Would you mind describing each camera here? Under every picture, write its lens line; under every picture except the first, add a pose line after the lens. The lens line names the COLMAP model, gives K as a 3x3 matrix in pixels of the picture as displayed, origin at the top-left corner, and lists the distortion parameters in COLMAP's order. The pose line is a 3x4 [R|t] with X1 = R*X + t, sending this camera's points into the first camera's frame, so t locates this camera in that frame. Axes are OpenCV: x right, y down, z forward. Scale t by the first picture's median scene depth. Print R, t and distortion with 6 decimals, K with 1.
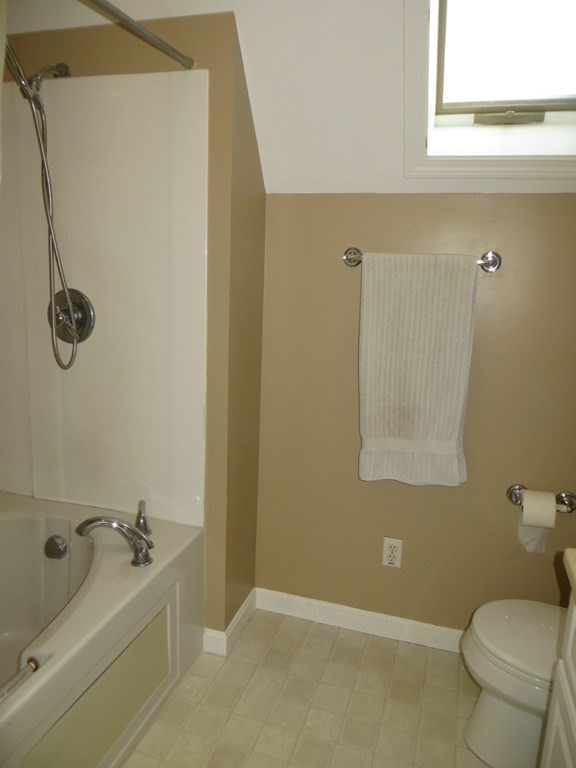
lens RADIAL K [[580.4, 0, 288.0], [0, 580.4, 384.0], [0, 0, 1]] dist [-0.009364, -0.000399]
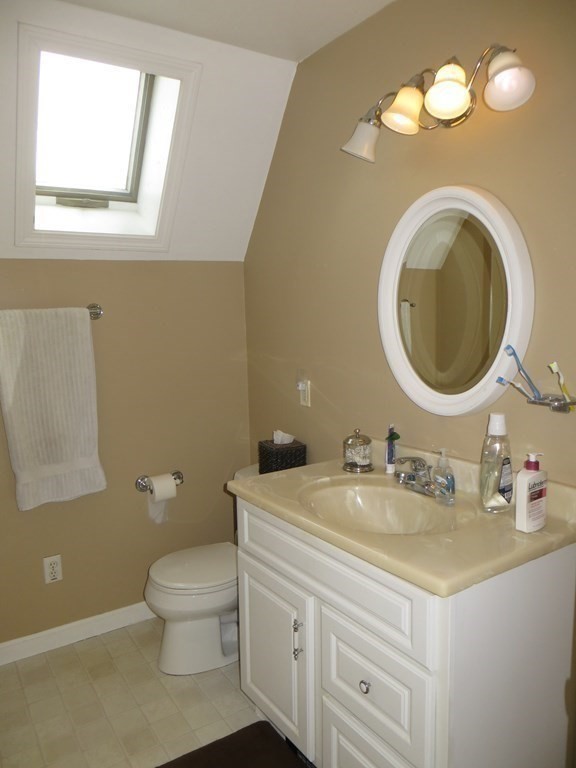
lens RADIAL K [[580.4, 0, 288.0], [0, 580.4, 384.0], [0, 0, 1]] dist [-0.009364, -0.000399]
pose [[0.641801, -0.153974, 0.751255, -0.358124], [0.202385, 0.978913, 0.027735, -0.000677], [-0.739683, 0.134242, 0.659430, -0.147160]]
